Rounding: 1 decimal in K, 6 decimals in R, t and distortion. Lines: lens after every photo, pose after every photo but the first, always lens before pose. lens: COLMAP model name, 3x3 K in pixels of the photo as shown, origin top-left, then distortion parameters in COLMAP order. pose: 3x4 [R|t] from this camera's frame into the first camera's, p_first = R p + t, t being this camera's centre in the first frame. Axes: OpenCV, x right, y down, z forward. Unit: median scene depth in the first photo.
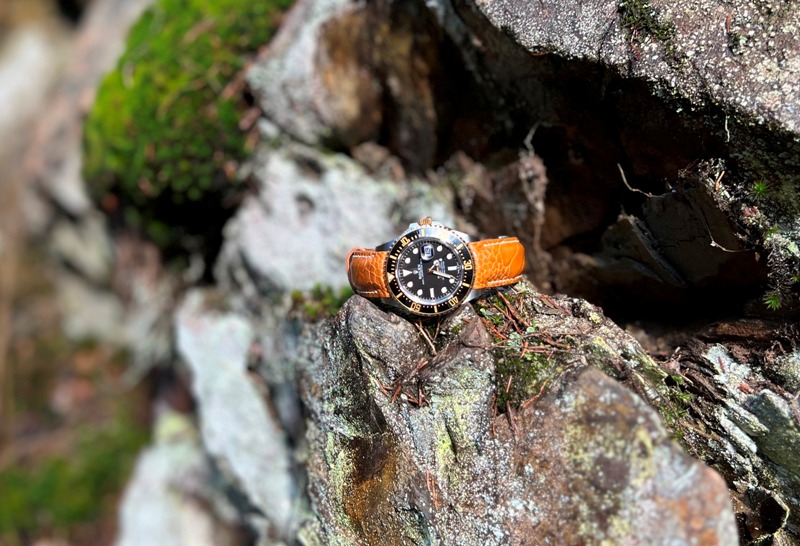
lens RADIAL K [[918.3, 0, 319.9], [0, 918.3, 230.2], [0, 0, 1]] dist [0.016307, 0.000000]
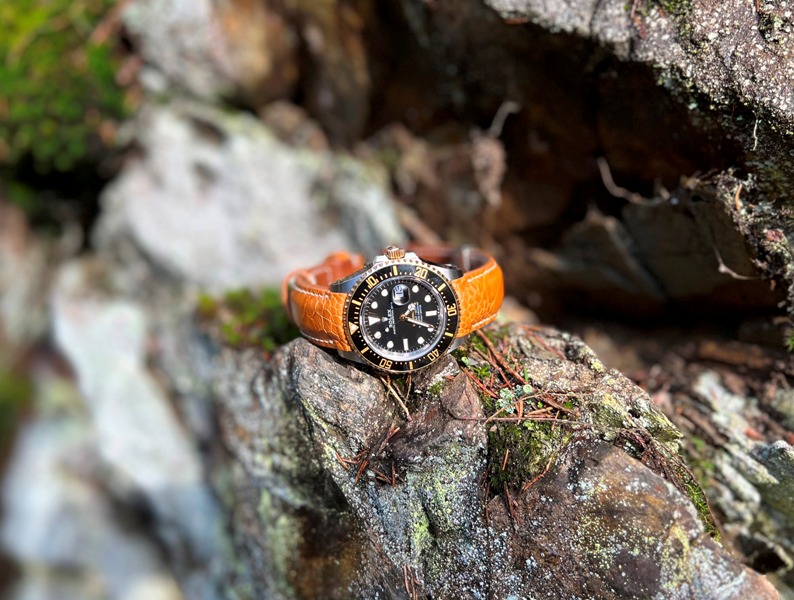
lens RADIAL K [[845.6, 0, 400.2], [0, 845.6, 286.2], [0, 0, 1]] dist [0.011821, 0.000000]
pose [[0.970344, -0.042721, 0.237922, -0.050688], [0.000083, 0.984317, 0.176406, -0.106095], [-0.241727, -0.171155, 0.955130, 0.314710]]
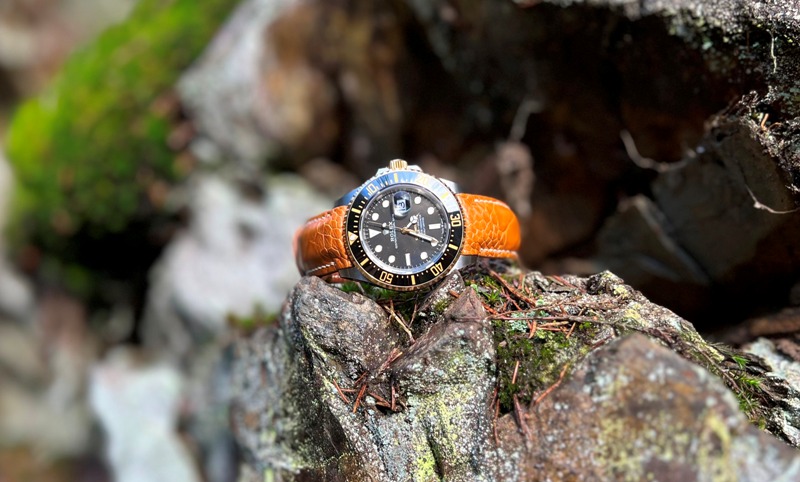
lens RADIAL K [[856.4, 0, 359.8], [0, 856.4, 265.4], [0, 0, 1]] dist [0.003385, 0.000000]
pose [[0.994306, 0.014486, 0.105570, 0.009687], [-0.002665, 0.993787, -0.111265, 0.147878], [-0.106526, 0.110350, 0.988168, 0.310976]]
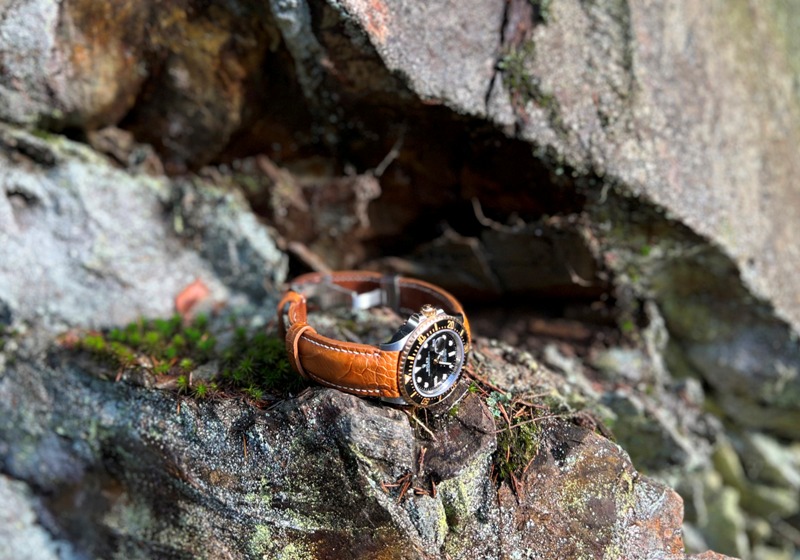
lens RADIAL K [[779.5, 0, 421.6], [0, 779.5, 182.9], [0, 0, 1]] dist [0.058417, -0.085221]
pose [[0.649880, -0.101802, 0.753188, -0.492250], [-0.040813, 0.984885, 0.168333, -0.280567], [-0.758940, -0.140136, 0.635902, 0.493821]]
